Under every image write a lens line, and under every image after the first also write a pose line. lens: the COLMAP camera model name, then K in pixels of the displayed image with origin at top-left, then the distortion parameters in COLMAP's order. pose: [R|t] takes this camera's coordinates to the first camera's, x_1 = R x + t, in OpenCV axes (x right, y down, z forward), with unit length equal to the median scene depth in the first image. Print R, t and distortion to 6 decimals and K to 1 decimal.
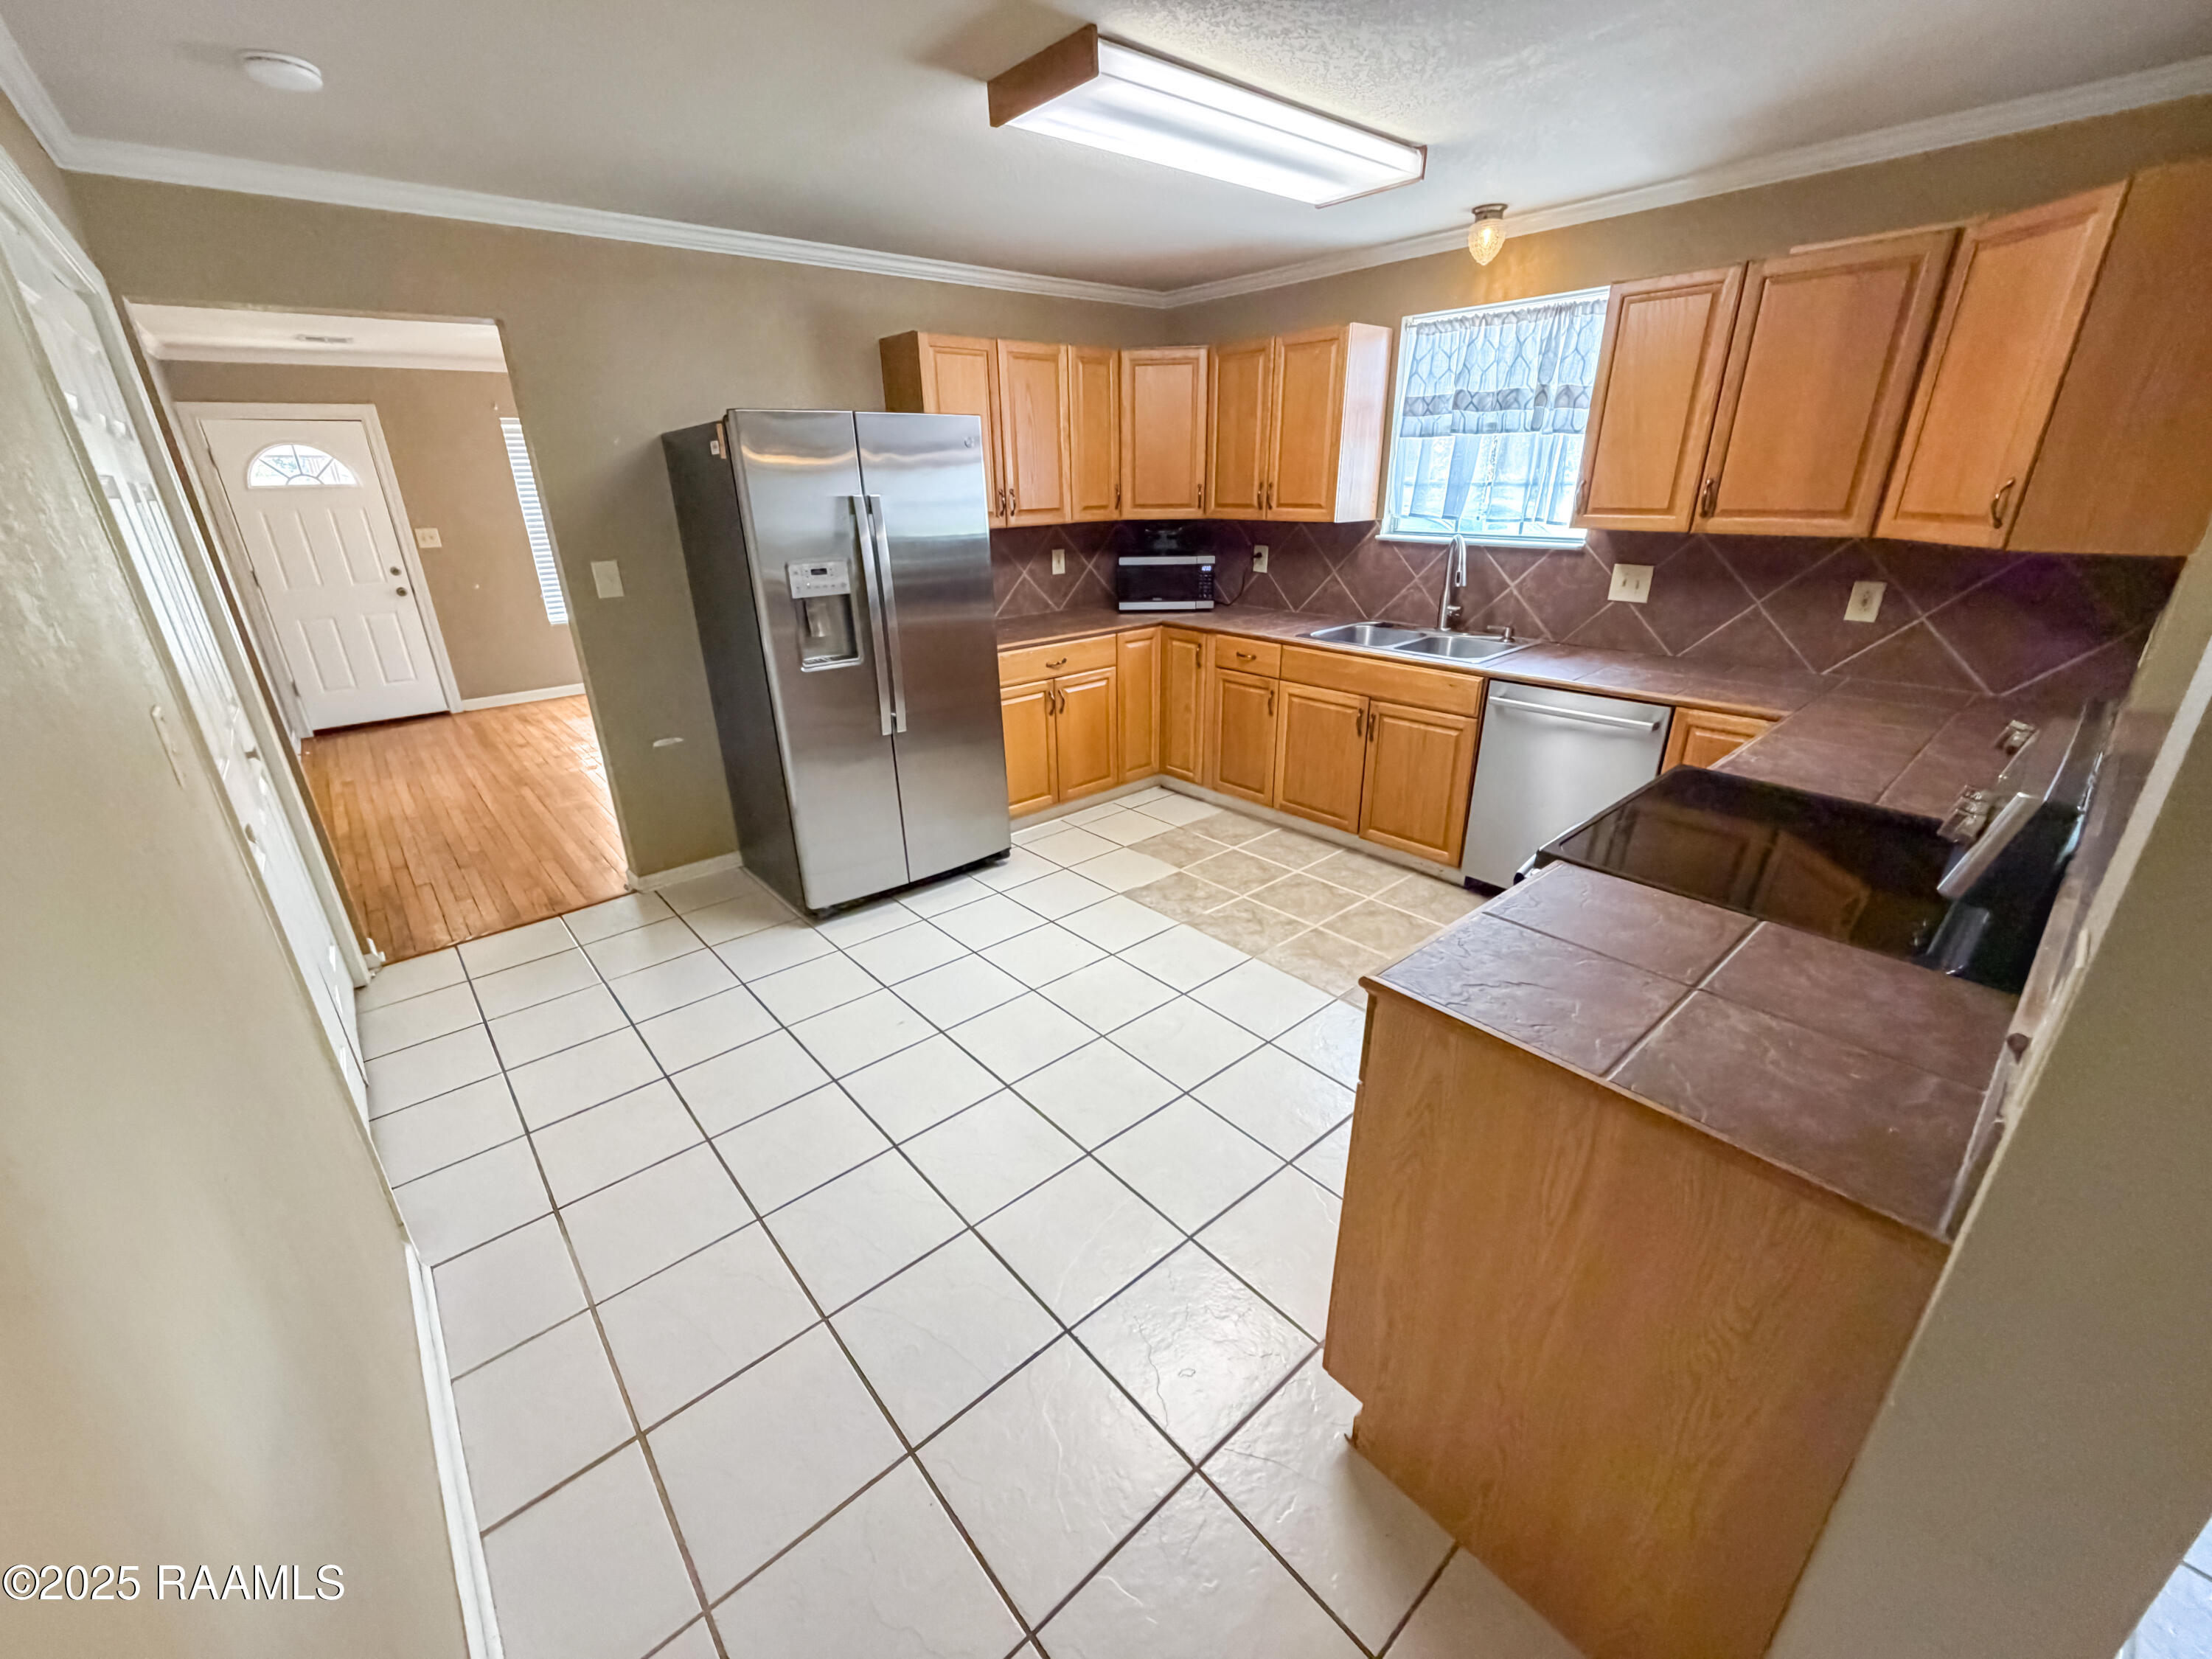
lens RADIAL K [[882.0, 0, 1094.2], [0, 882.0, 826.6], [0, 0, 1]] dist [0.000941, -0.000229]
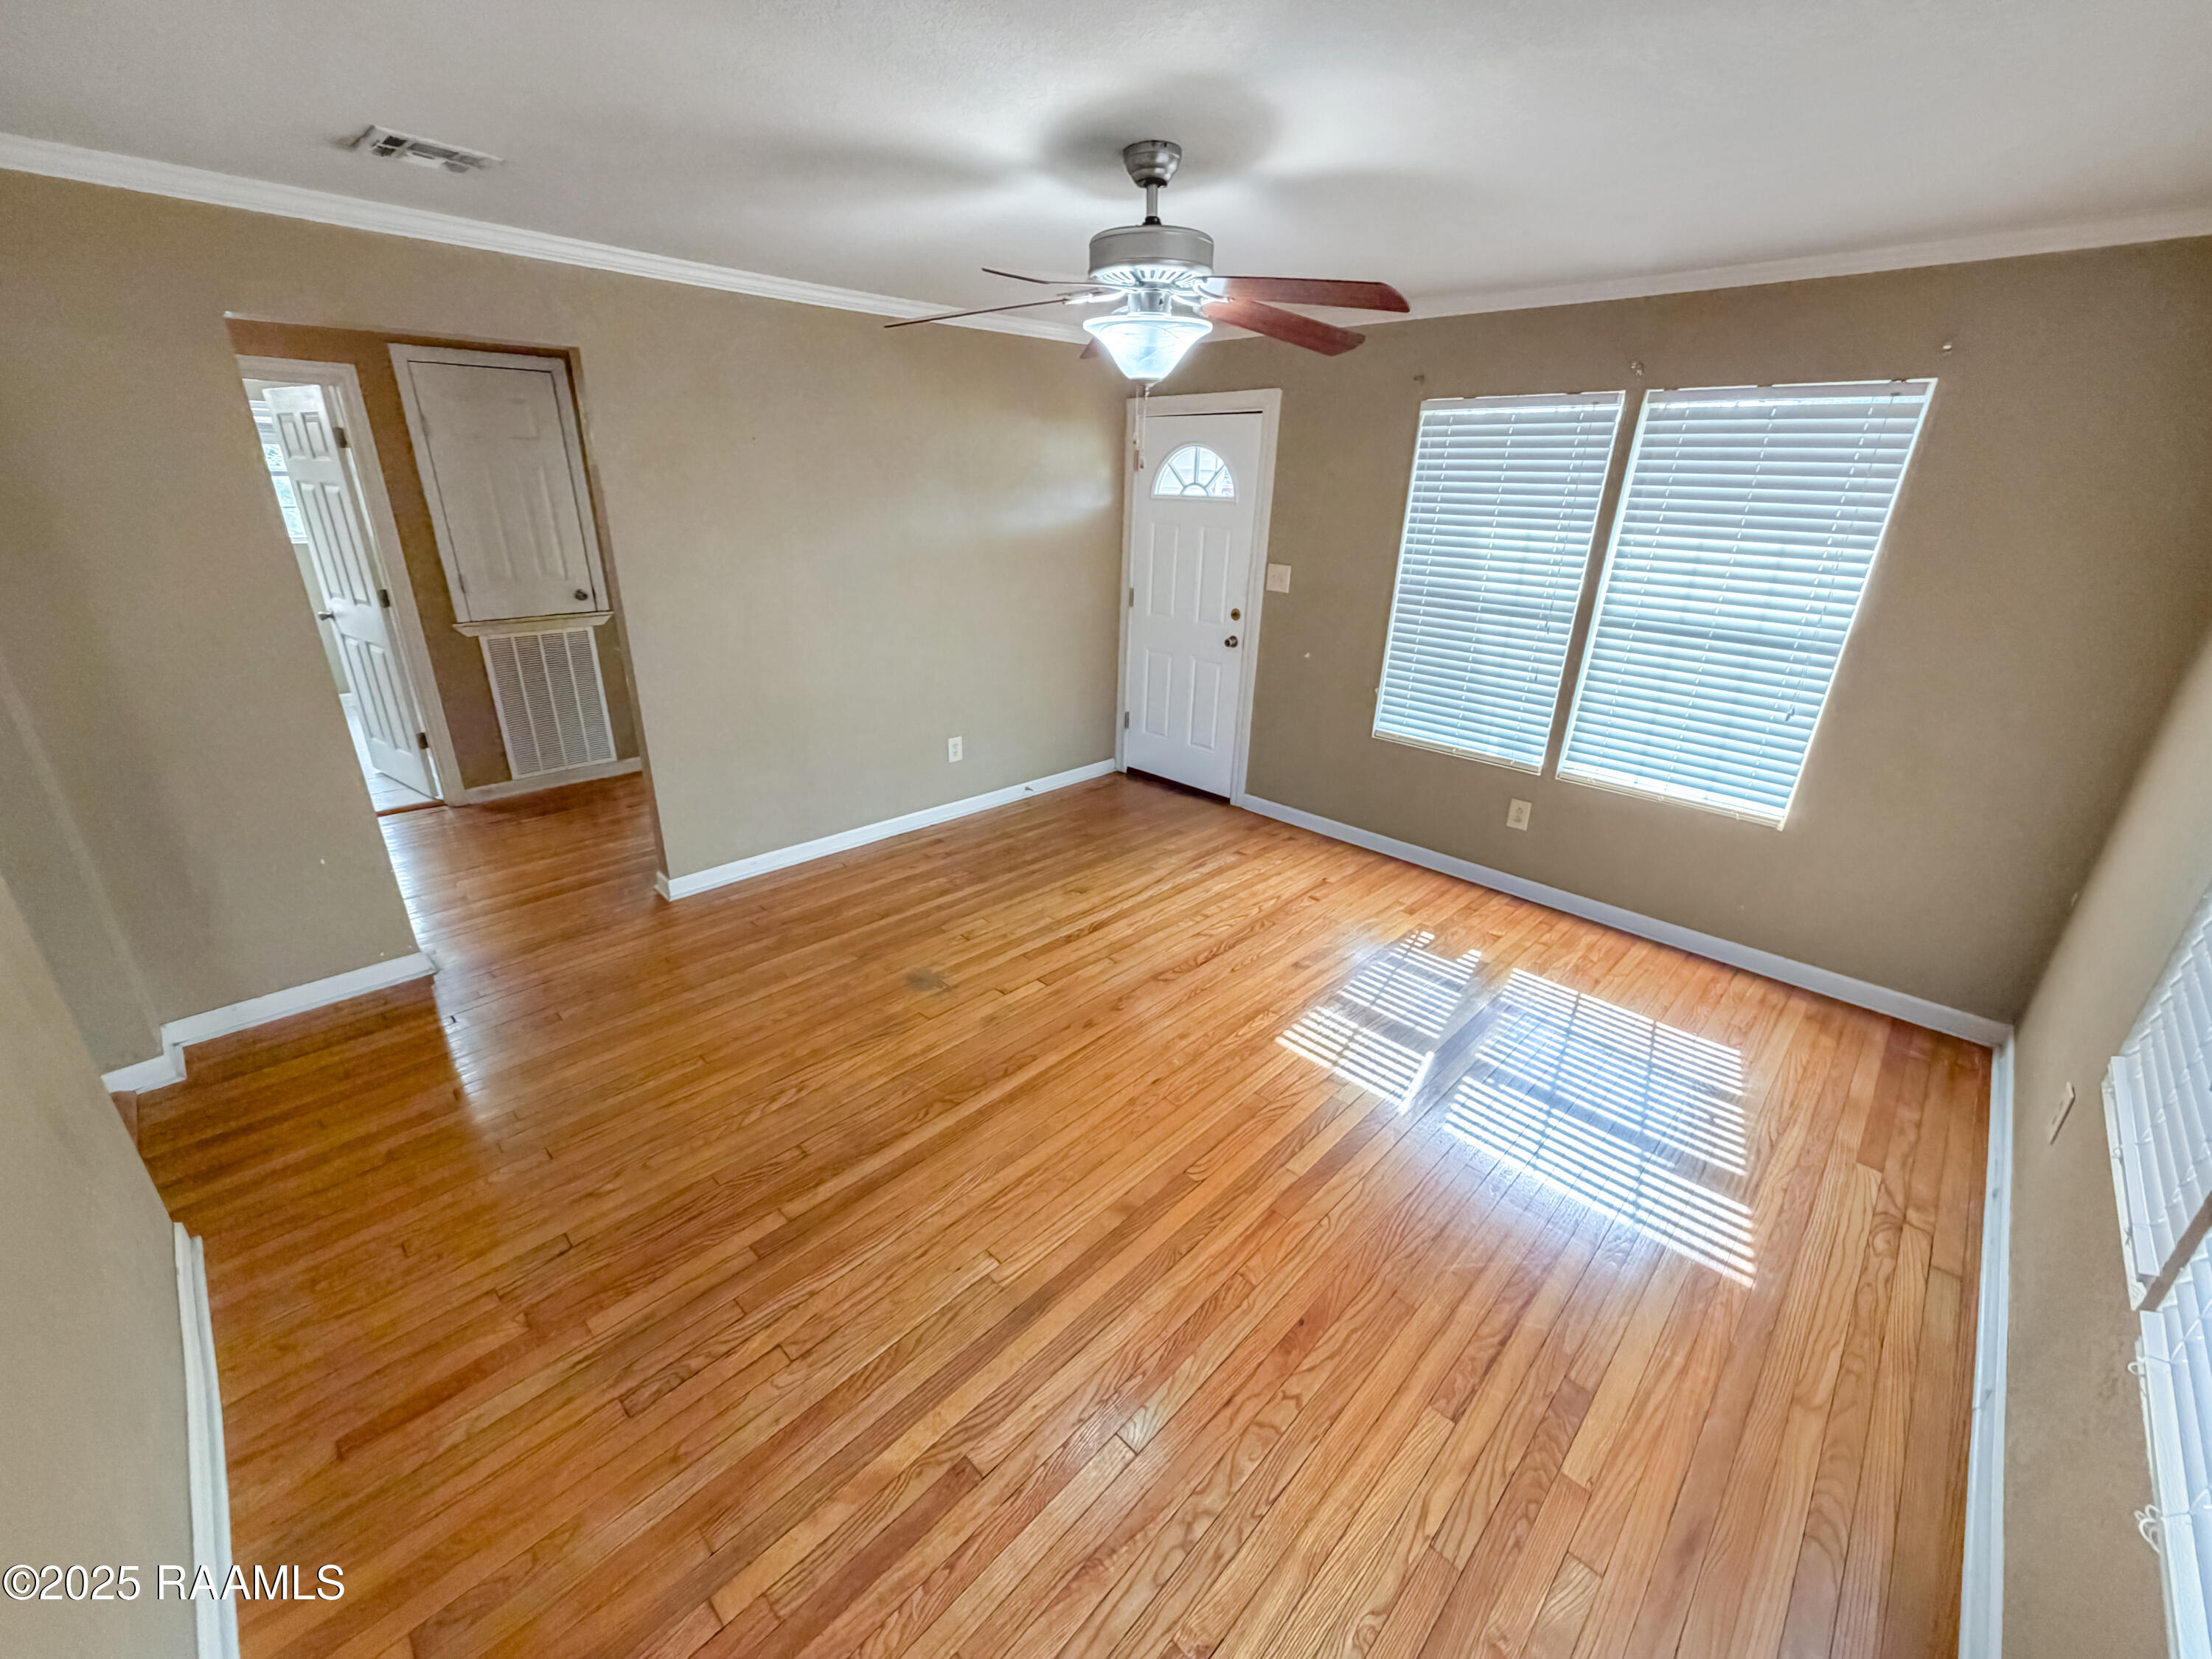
lens RADIAL K [[882.0, 0, 1094.2], [0, 882.0, 826.6], [0, 0, 1]] dist [0.000941, -0.000229]
pose [[0.081786, 0.391075, -0.916718, -0.081916], [-0.391107, 0.858612, 0.331394, -0.588846], [0.916704, 0.331431, 0.223175, 1.371282]]
